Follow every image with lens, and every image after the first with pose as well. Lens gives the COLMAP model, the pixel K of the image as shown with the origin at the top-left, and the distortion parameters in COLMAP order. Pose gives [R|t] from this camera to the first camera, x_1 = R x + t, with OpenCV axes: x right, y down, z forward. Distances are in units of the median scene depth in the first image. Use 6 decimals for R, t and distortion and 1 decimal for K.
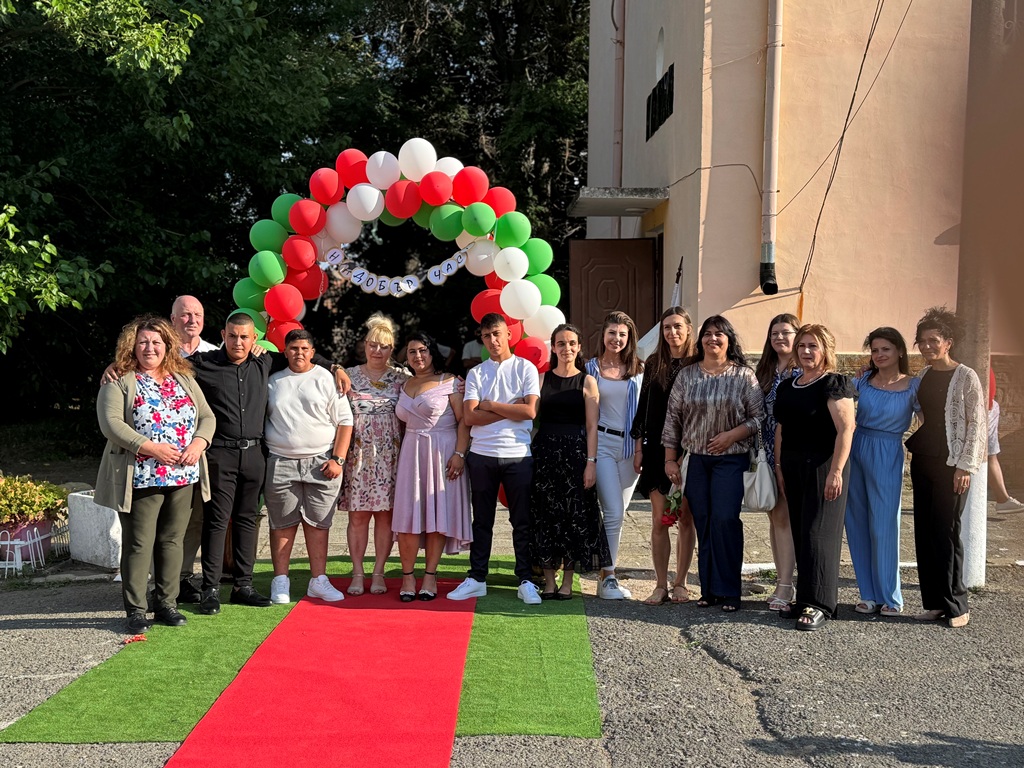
lens RADIAL K [[1231.7, 0, 511.1], [0, 1231.7, 389.9], [0, 0, 1]] dist [0.225686, -0.502681]
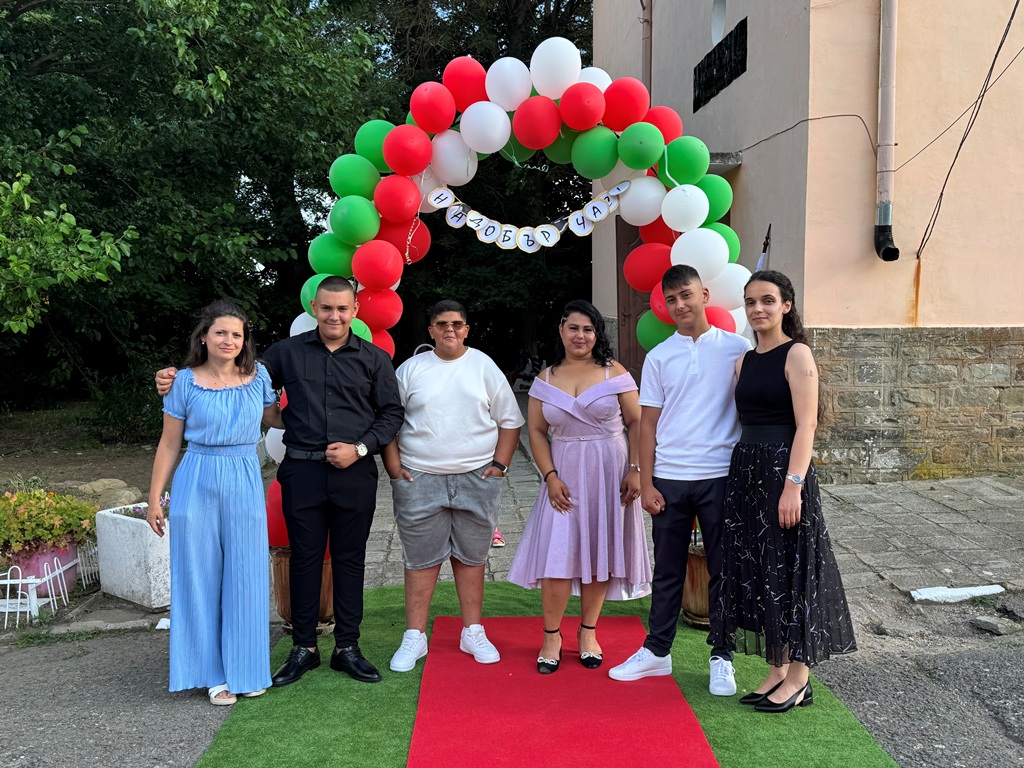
lens RADIAL K [[1003.2, 0, 510.0], [0, 1003.2, 387.1], [0, 0, 1]] dist [0.103612, -0.177210]
pose [[0.999043, -0.017197, 0.040204, -0.093313], [0.016332, 0.999630, 0.021740, -0.006686], [-0.040563, -0.021063, 0.998955, 0.284160]]
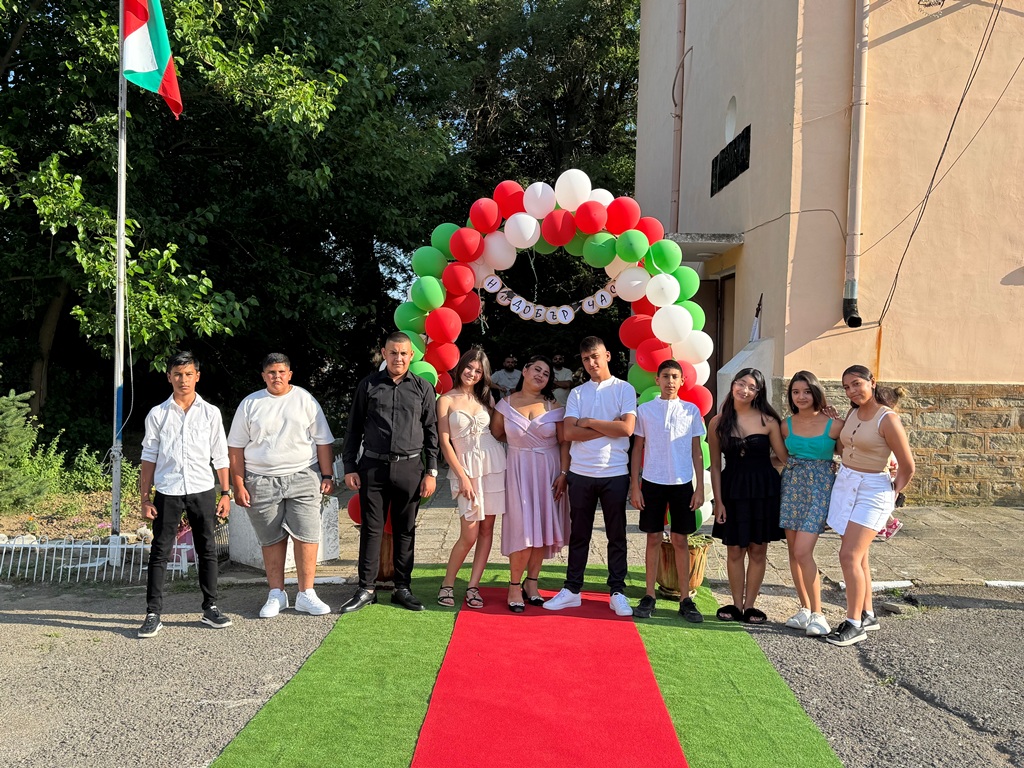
lens RADIAL K [[947.6, 0, 509.5], [0, 947.6, 390.8], [0, 0, 1]] dist [0.156073, -0.249316]
pose [[0.999724, 0.014061, -0.018847, -0.079518], [-0.014386, 0.999748, -0.017241, -0.001404], [0.018600, 0.017507, 0.999674, 0.142994]]
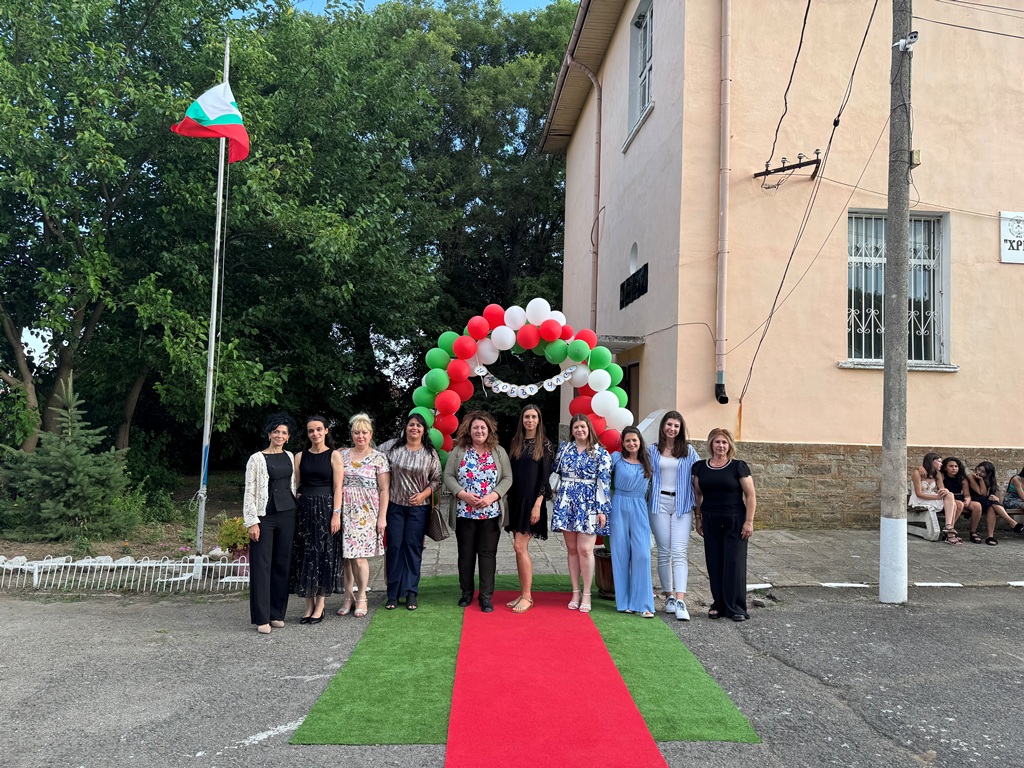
lens RADIAL K [[707.7, 0, 512.0], [0, 707.7, 384.0], [0, 0, 1]] dist [0.187440, -0.297292]
pose [[0.998472, 0.021175, 0.051037, -0.108143], [-0.016075, 0.995024, -0.098332, -0.007227], [-0.052865, 0.097362, 0.993844, 0.100981]]
